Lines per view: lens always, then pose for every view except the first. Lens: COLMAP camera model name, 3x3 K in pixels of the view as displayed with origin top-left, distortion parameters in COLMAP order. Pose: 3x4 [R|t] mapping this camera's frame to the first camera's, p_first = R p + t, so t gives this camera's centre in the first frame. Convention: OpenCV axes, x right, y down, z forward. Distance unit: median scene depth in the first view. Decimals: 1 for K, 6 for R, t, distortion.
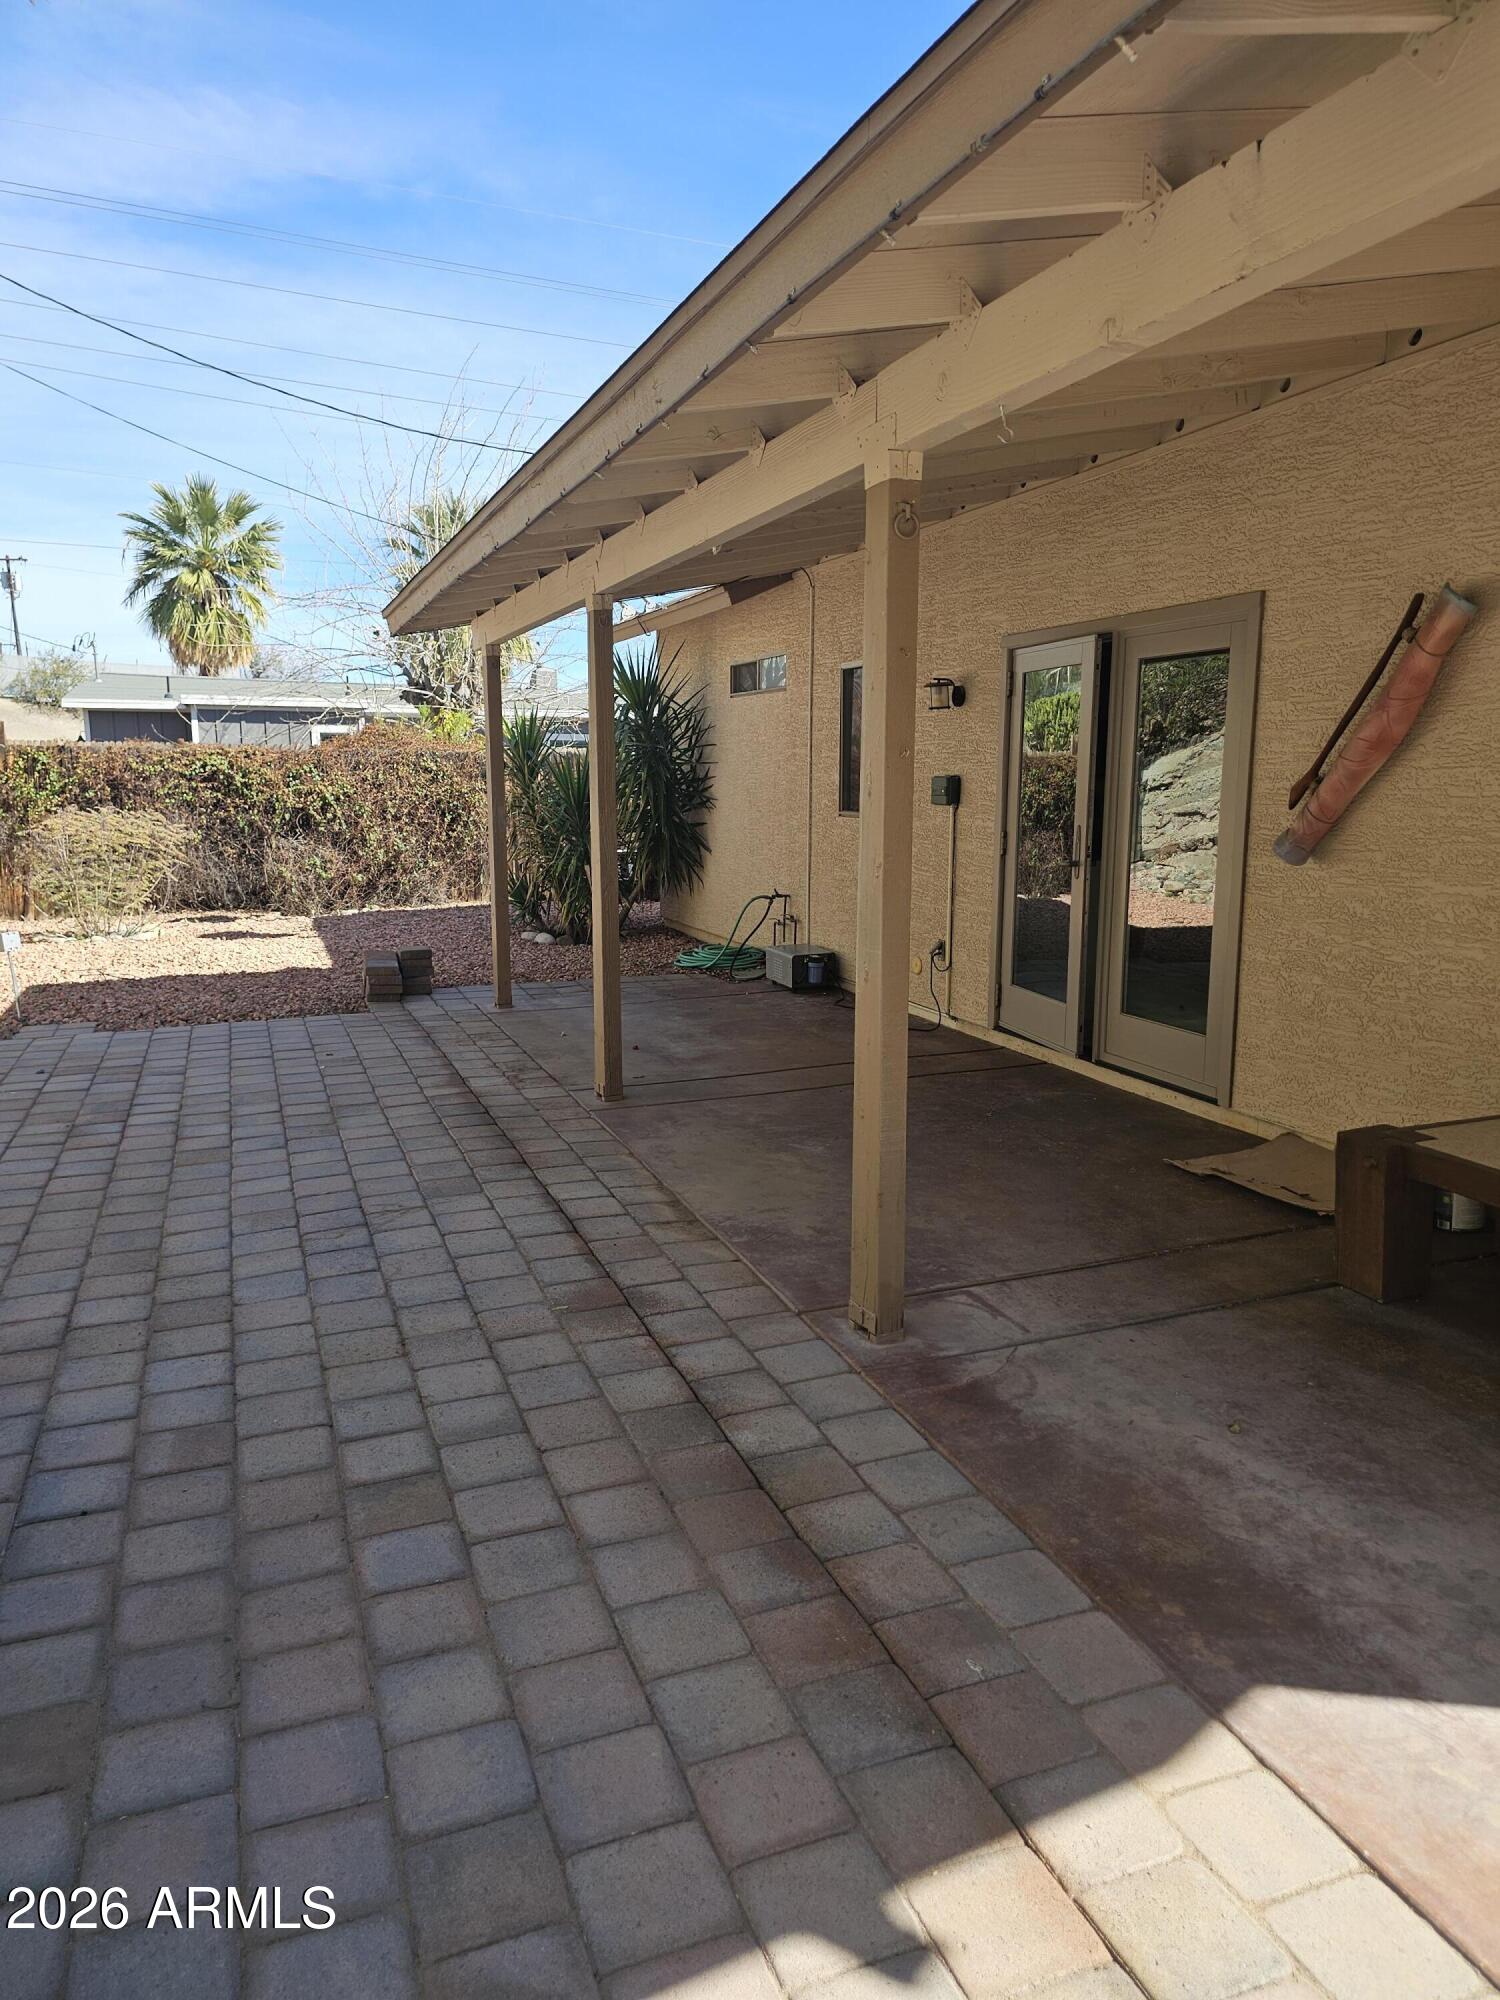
lens RADIAL K [[1338.2, 0, 744.2], [0, 1338.2, 1012.4], [0, 0, 1]] dist [0.067052, -0.066704]
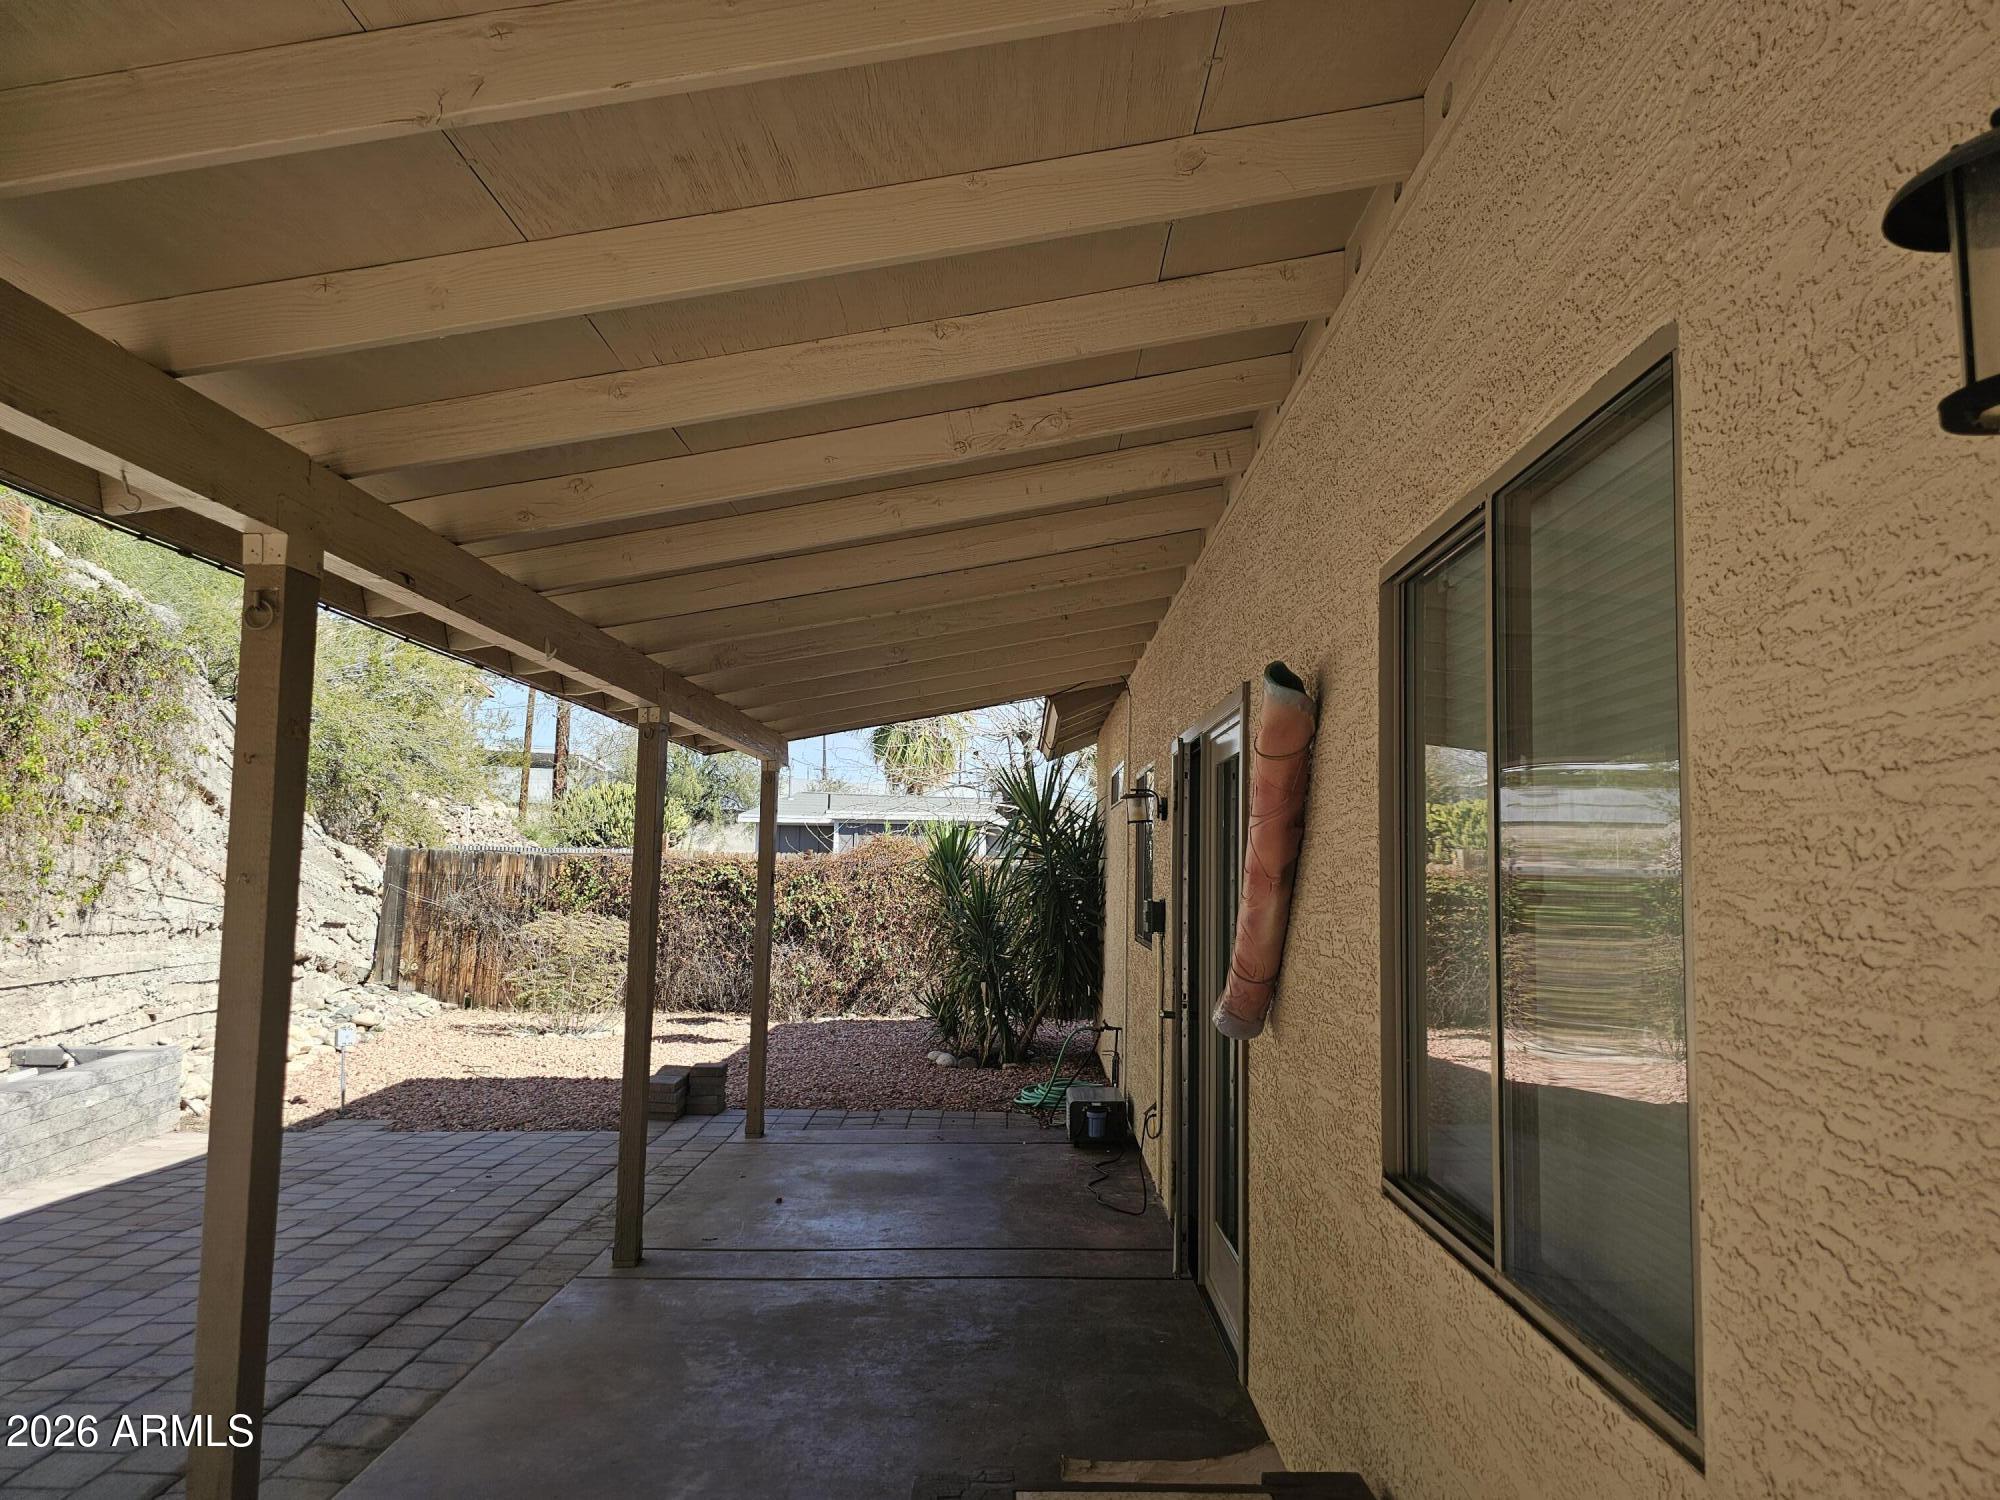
lens RADIAL K [[1338.2, 0, 1002.3], [0, 1338.2, 764.5], [0, 0, 1]] dist [0.067052, -0.066704]
pose [[0.931040, -0.014166, -0.364641, 0.207636], [-0.081695, 0.965792, -0.246115, -0.023686], [0.355654, 0.258932, 0.898034, 0.102636]]
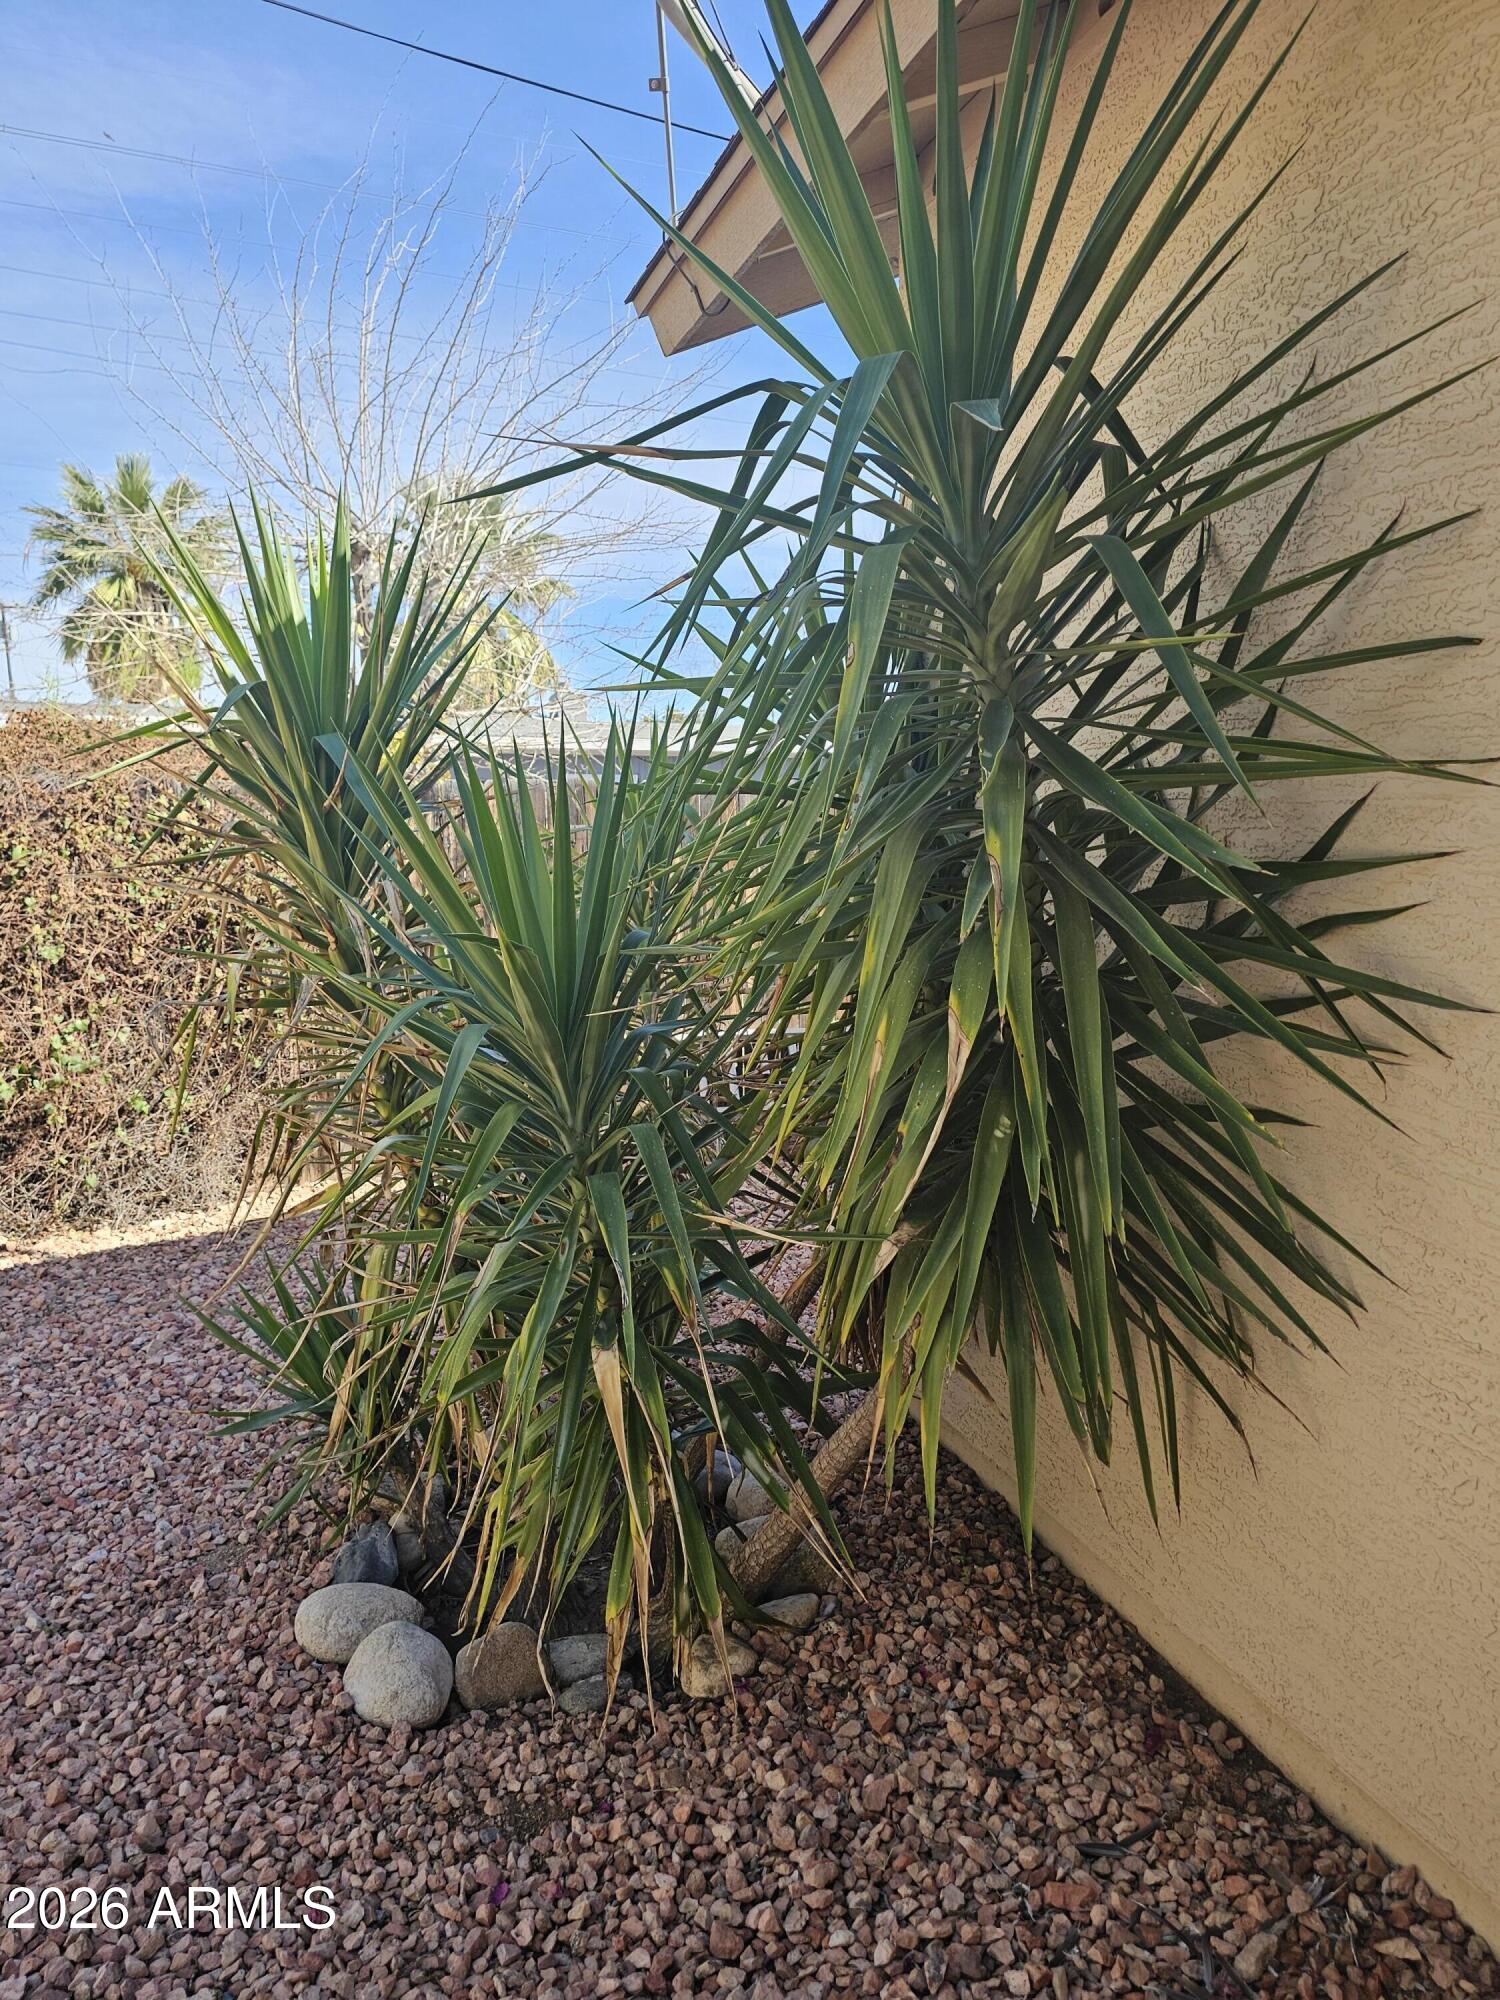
lens RADIAL K [[1338.2, 0, 758.6], [0, 1338.2, 1002.6], [0, 0, 1]] dist [0.067052, -0.066704]
pose [[0.999629, -0.016678, -0.021550, -0.079508], [0.015710, 0.998894, -0.044317, -0.127618], [0.022266, 0.043962, 0.998785, 0.706539]]
